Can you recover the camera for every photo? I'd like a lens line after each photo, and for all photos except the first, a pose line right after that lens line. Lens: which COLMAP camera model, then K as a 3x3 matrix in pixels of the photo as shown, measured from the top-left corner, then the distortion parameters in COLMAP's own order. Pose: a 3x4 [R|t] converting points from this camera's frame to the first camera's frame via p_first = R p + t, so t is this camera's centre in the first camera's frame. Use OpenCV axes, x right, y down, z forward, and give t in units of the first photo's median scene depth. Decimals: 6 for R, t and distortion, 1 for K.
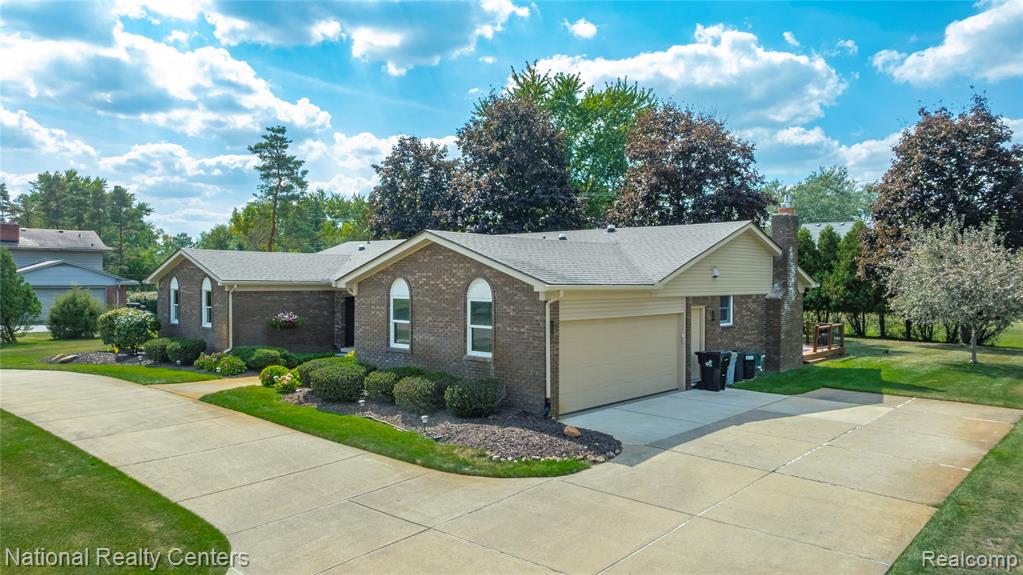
lens RADIAL K [[671.9, 0, 517.5], [0, 671.9, 278.2], [0, 0, 1]] dist [0.061308, 0.002108]
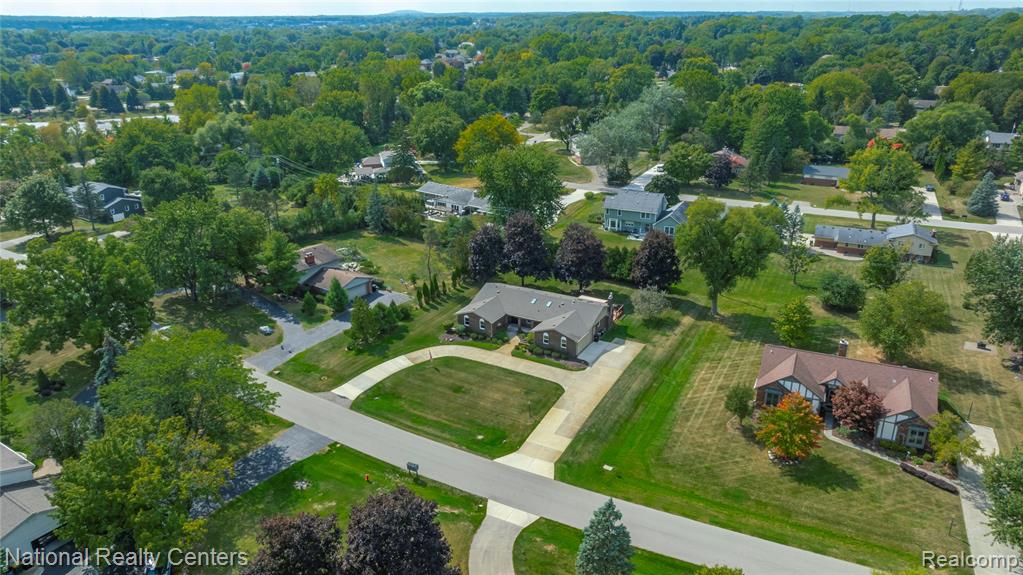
lens RADIAL K [[747.9, 0, 508.8], [0, 747.9, 288.5], [0, 0, 1]] dist [0.006874, 0.008092]
pose [[0.977495, -0.067625, 0.199826, -1.835931], [-0.002437, 0.943546, 0.331233, -2.612392], [-0.210945, -0.324266, 0.922147, -4.959910]]
